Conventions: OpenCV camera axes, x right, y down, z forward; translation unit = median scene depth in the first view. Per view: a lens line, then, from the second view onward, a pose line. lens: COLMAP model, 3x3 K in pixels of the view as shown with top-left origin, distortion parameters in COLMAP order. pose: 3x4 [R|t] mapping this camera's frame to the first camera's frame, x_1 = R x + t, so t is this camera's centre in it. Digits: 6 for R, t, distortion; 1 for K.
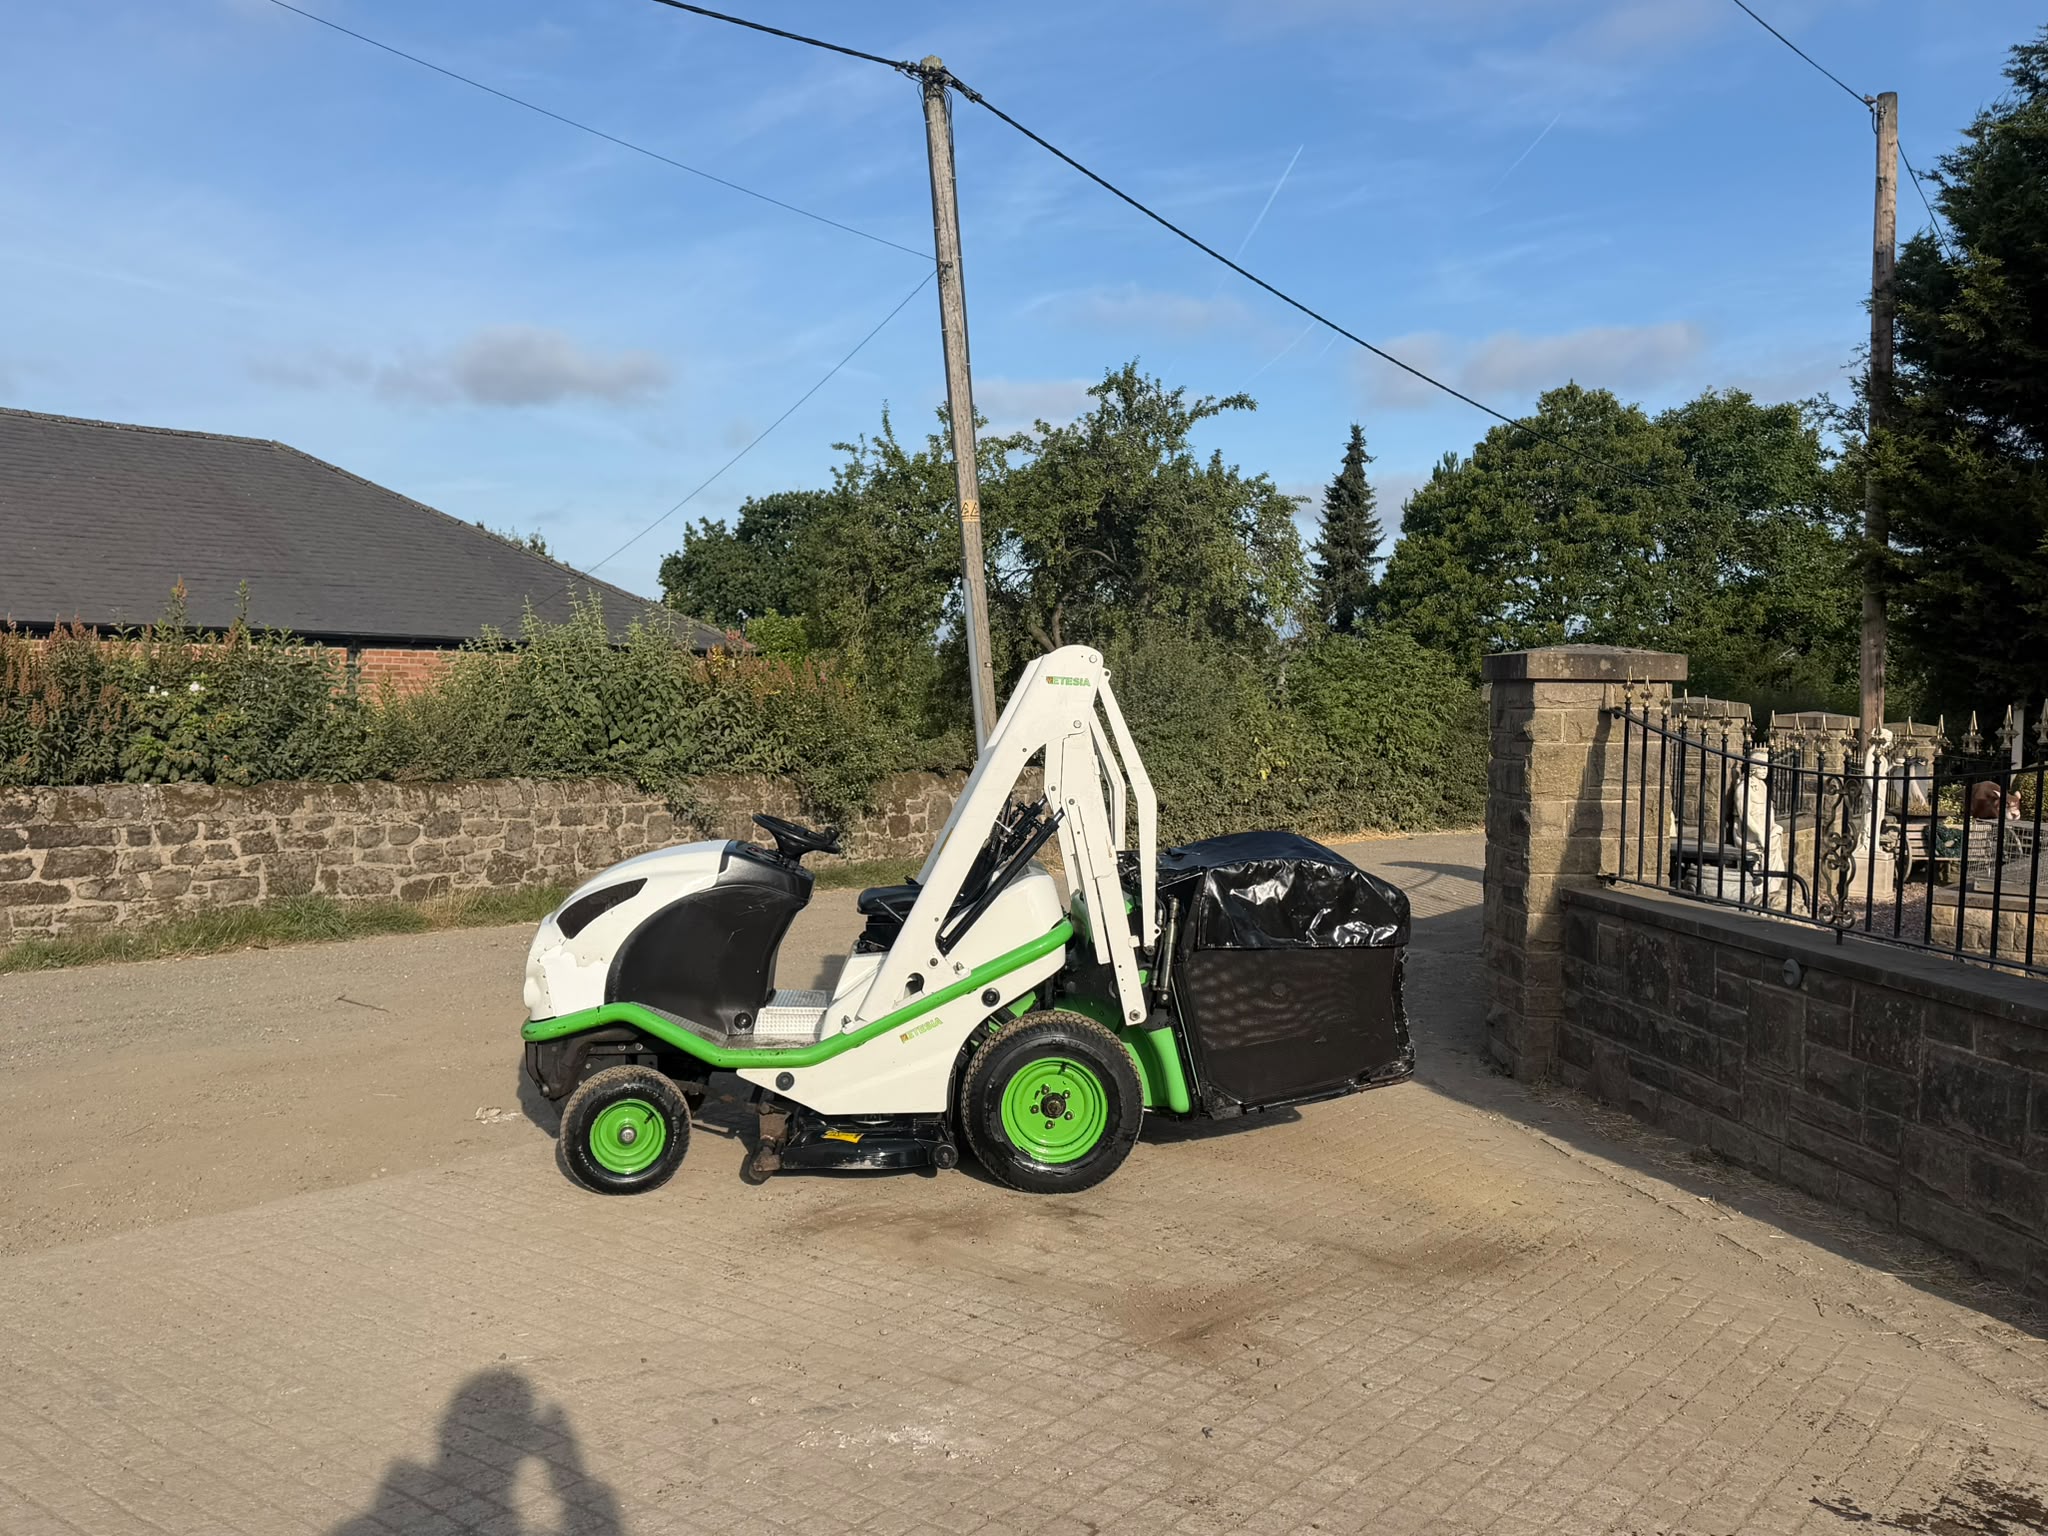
lens RADIAL K [[1763.1, 0, 1026.2], [0, 1763.1, 778.2], [0, 0, 1]] dist [0.121464, -0.176560]
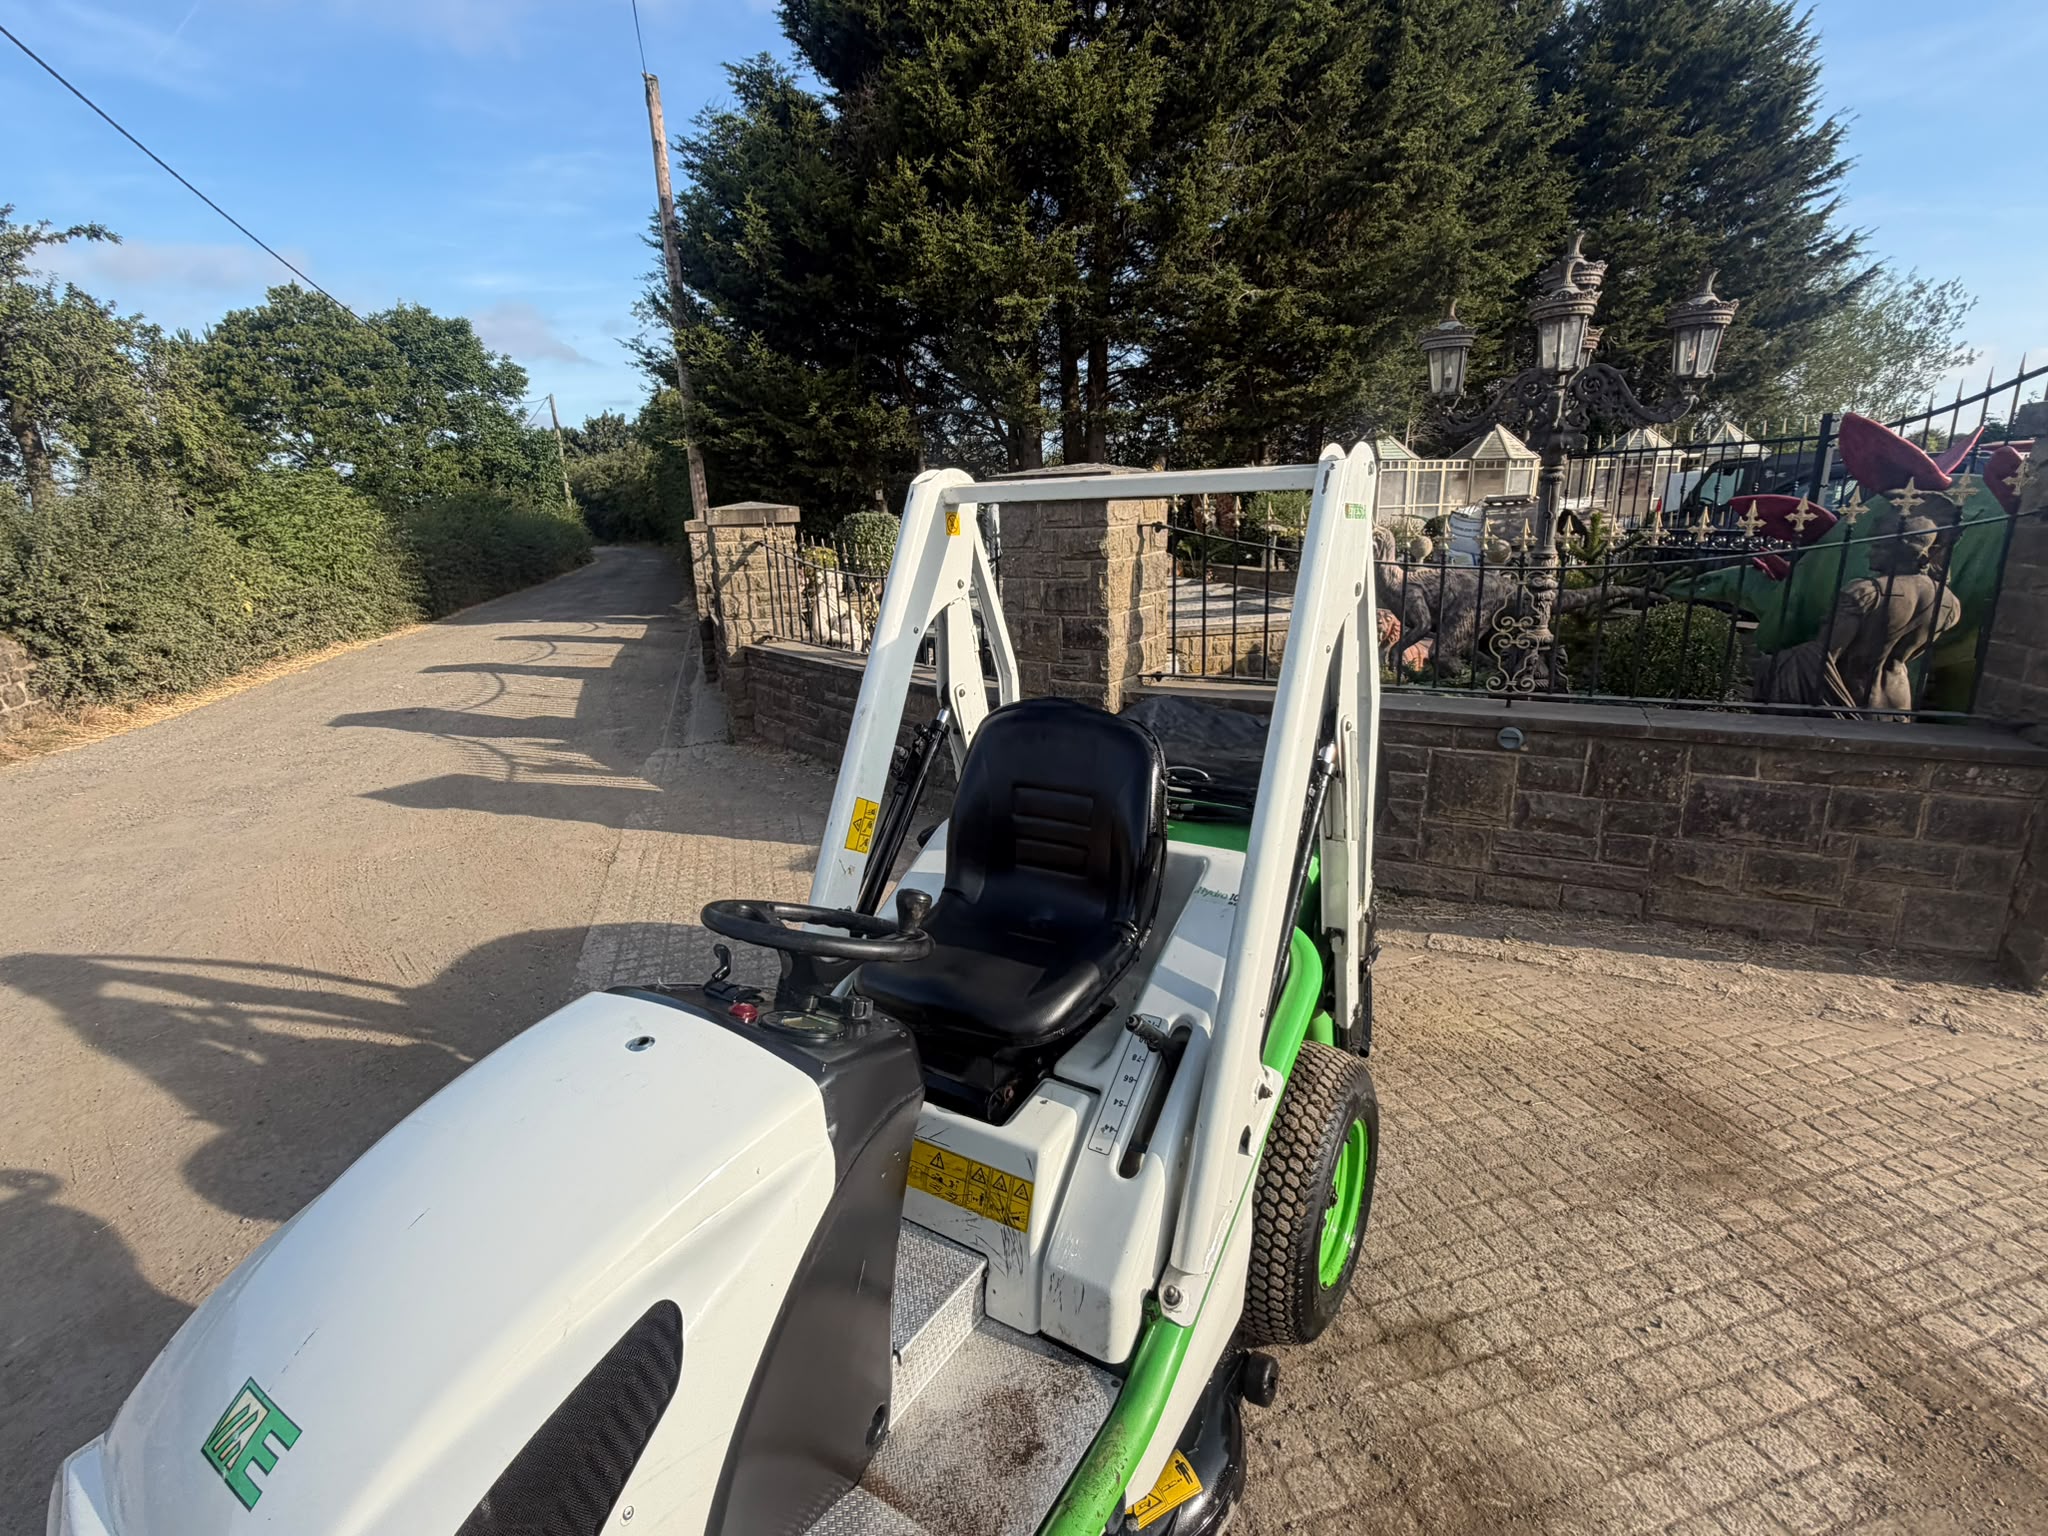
lens RADIAL K [[980.8, 0, 1016.9], [0, 980.8, 763.4], [0, 0, 1]] dist [0.002431, -0.001549]
pose [[0.583817, -0.239374, 0.775795, -0.114223], [0.077962, 0.967661, 0.239904, -0.023937], [-0.808134, -0.079578, 0.583599, 0.356786]]
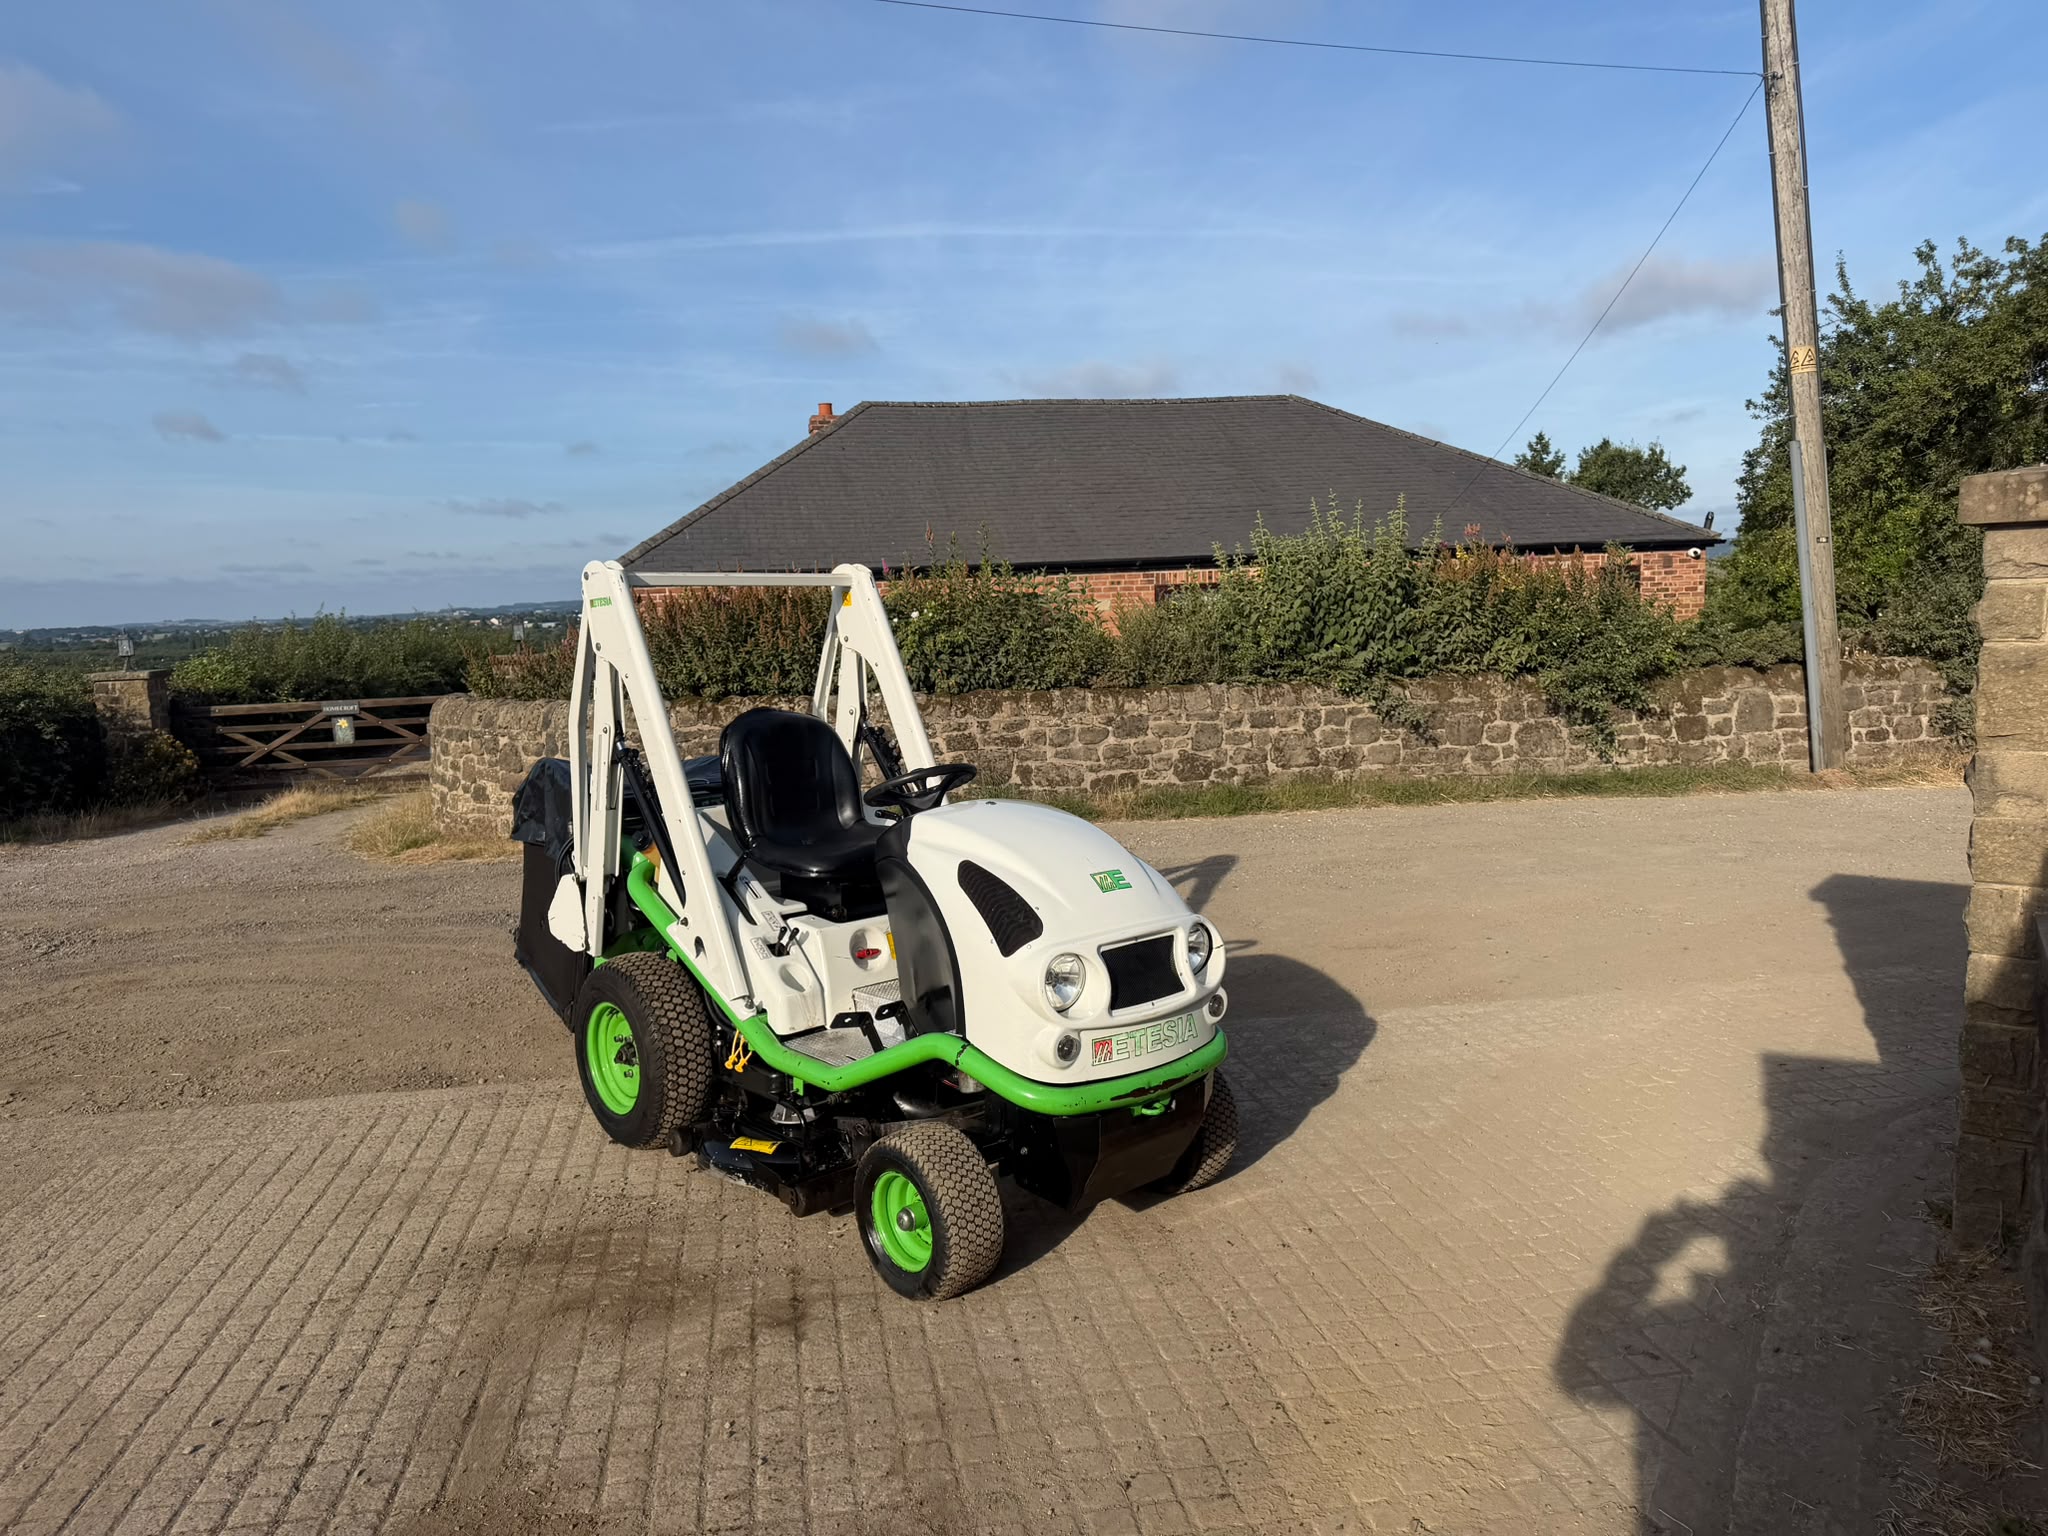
lens RADIAL K [[1434.0, 0, 1015.6], [0, 1434.0, 763.7], [0, 0, 1]] dist [0.065858, -0.076506]
pose [[0.742061, 0.033030, -0.669518, 0.187216], [0.014045, 0.997800, 0.064791, -0.008329], [0.670186, -0.057482, 0.739964, 0.244139]]
